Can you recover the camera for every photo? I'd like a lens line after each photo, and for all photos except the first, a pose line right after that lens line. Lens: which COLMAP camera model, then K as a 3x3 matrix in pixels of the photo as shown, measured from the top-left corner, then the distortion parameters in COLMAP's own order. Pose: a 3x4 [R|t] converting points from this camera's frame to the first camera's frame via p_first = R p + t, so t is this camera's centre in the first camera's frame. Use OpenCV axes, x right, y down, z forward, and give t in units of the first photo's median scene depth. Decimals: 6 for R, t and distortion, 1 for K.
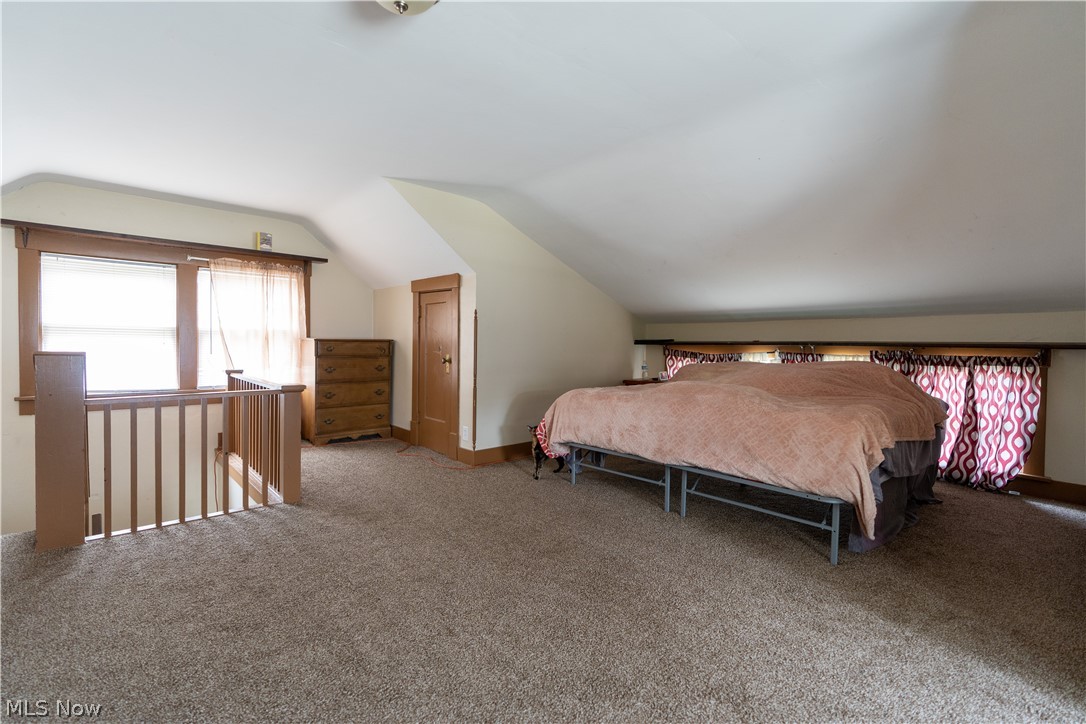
lens RADIAL K [[490.2, 0, 546.4], [0, 490.2, 354.9], [0, 0, 1]] dist [-0.005559, 0.001412]
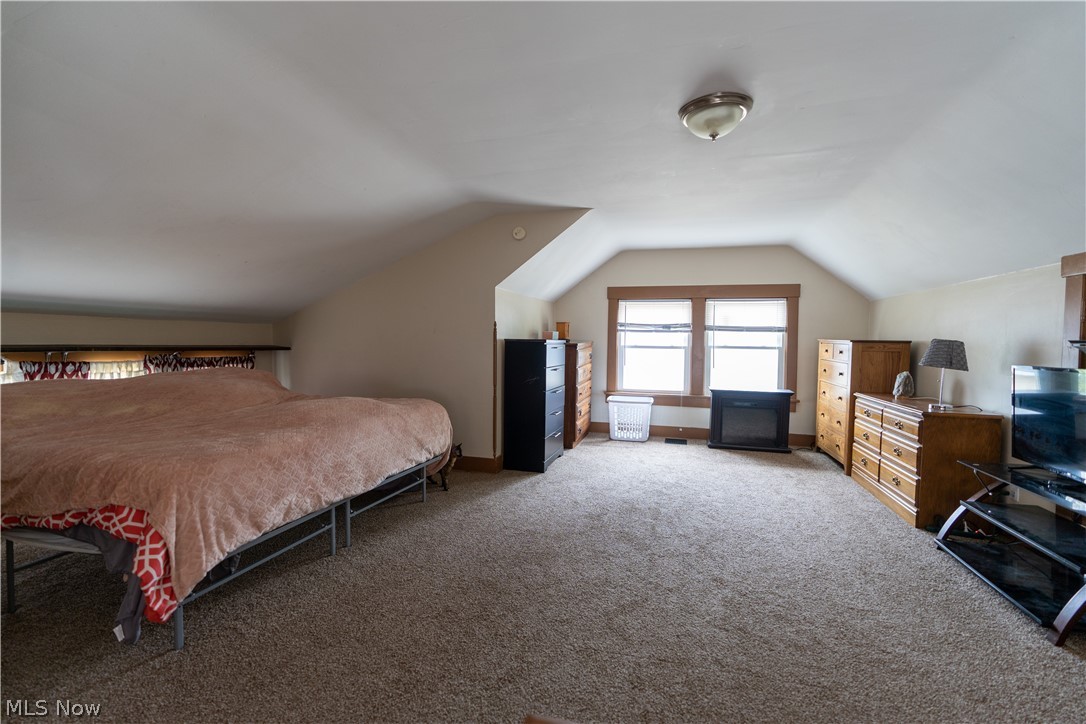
lens RADIAL K [[490.2, 0, 545.6], [0, 490.2, 363.0], [0, 0, 1]] dist [-0.005559, 0.001412]
pose [[-0.525745, -0.049608, 0.849195, -0.542161], [0.004689, 0.998114, 0.061210, -0.051268], [-0.850629, 0.036162, -0.524521, 0.937402]]
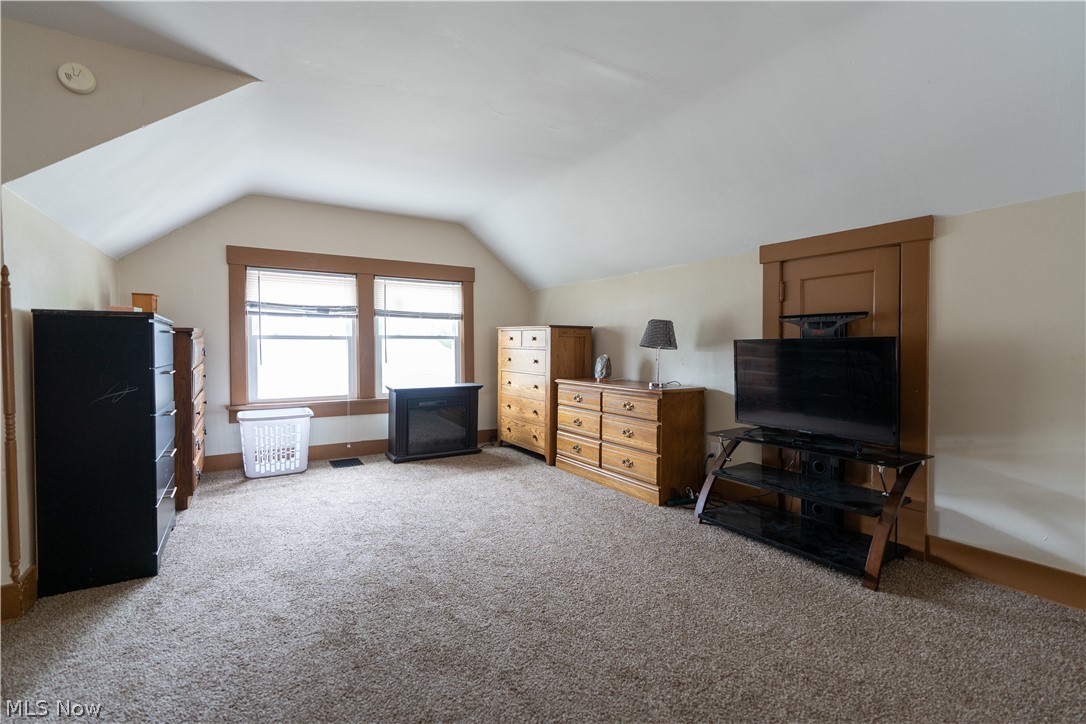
lens RADIAL K [[490.2, 0, 543.1], [0, 490.2, 358.9], [0, 0, 1]] dist [-0.005559, 0.001412]
pose [[-0.981642, -0.008106, 0.190558, -0.122981], [0.001181, 0.998819, 0.048573, -0.006986], [-0.190727, 0.047906, -0.980474, 0.813970]]
